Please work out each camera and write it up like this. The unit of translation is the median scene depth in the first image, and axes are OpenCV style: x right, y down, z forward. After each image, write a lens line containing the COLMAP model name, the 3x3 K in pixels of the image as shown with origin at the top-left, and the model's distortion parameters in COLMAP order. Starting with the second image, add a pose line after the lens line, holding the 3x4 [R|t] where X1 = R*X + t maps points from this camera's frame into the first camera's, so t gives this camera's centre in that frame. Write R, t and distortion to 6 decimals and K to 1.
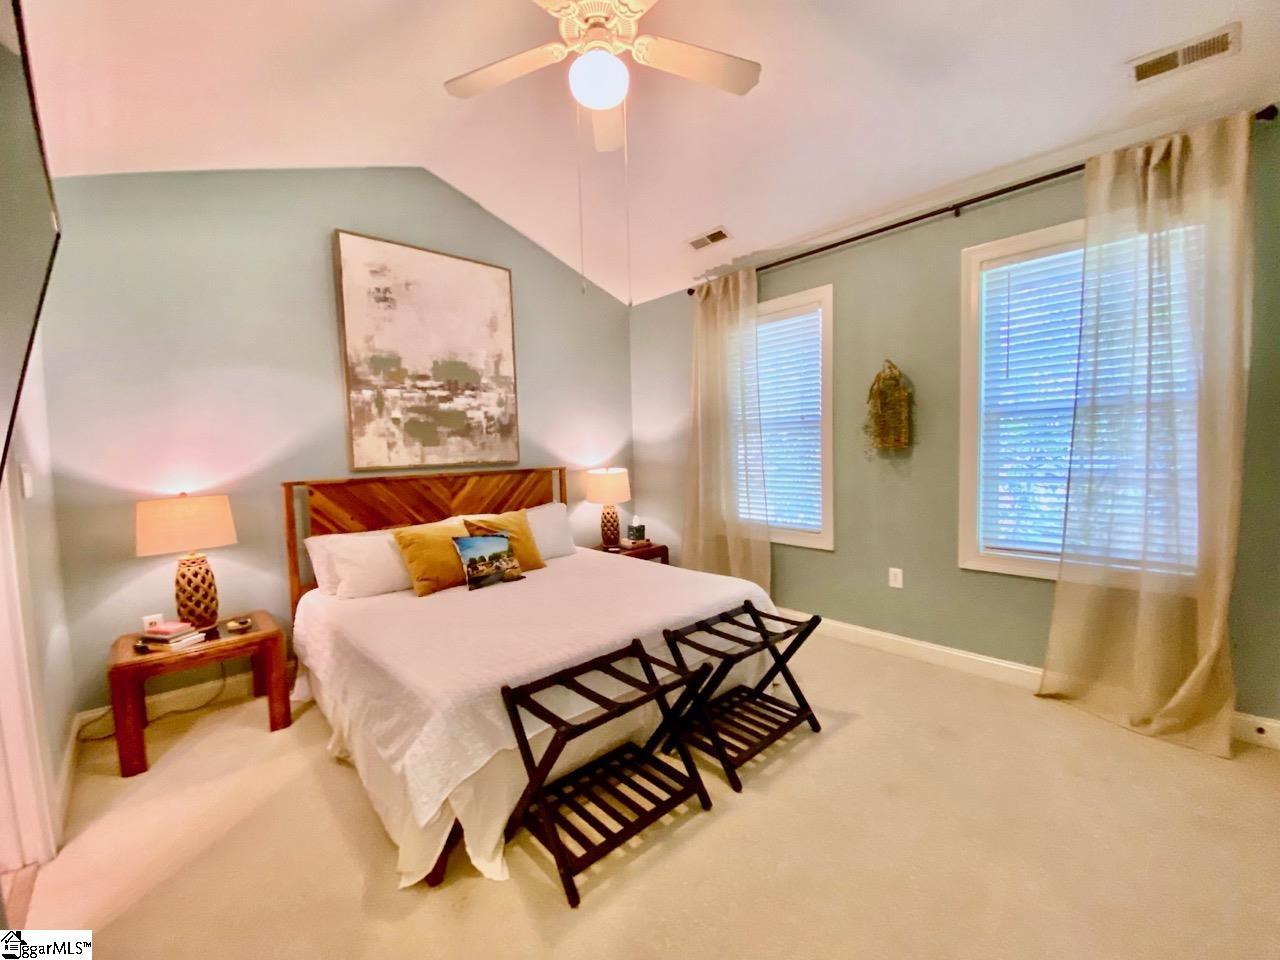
lens RADIAL K [[510.2, 0, 638.5], [0, 510.2, 489.9], [0, 0, 1]] dist [0.000388, -0.013359]
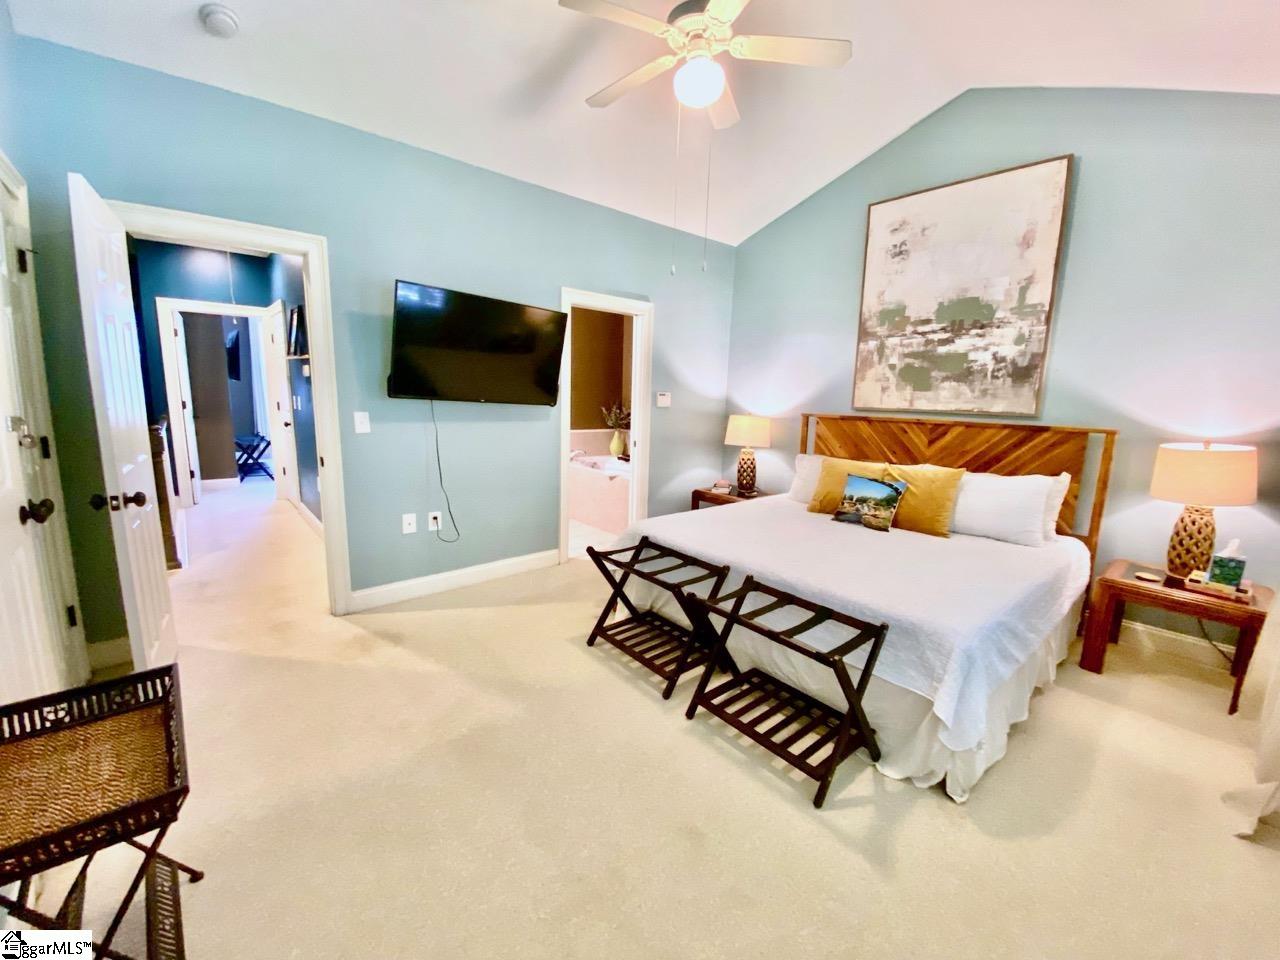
lens RADIAL K [[526.8, 0, 640.0], [0, 526.8, 480.0], [0, 0, 1]] dist [0.034573, -0.025415]
pose [[-0.039528, 0.194917, -0.980023, 0.687812], [-0.102209, 0.974856, 0.198012, -0.066325], [0.993977, 0.107994, -0.018612, 0.491457]]
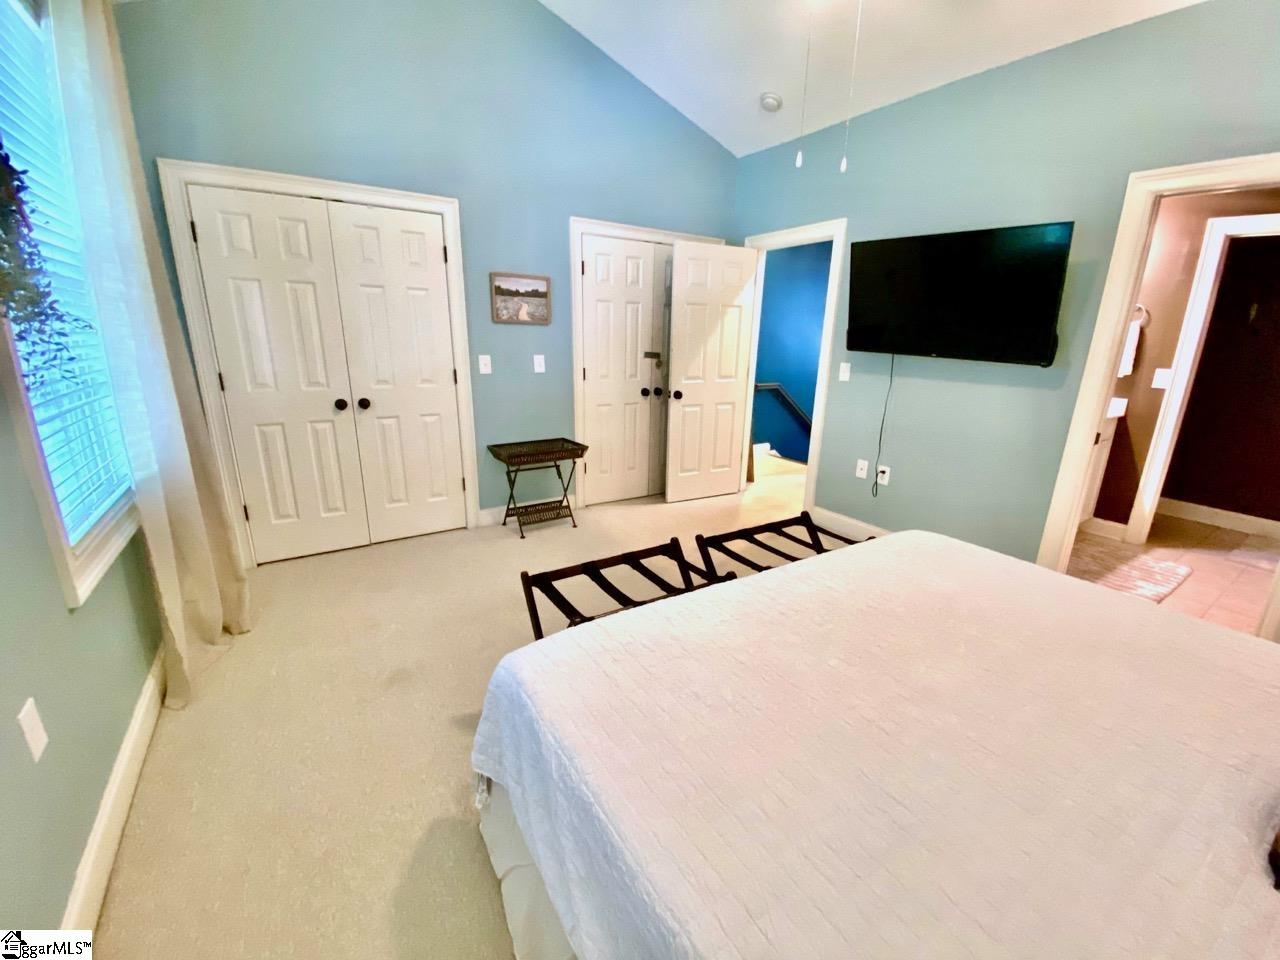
lens RADIAL K [[526.8, 0, 640.0], [0, 526.8, 480.0], [0, 0, 1]] dist [0.034573, -0.025415]
pose [[-0.986290, -0.037214, 0.160770, 0.048331], [0.018279, 0.943609, 0.330557, -0.089785], [-0.164006, 0.328963, -0.929992, 1.115165]]
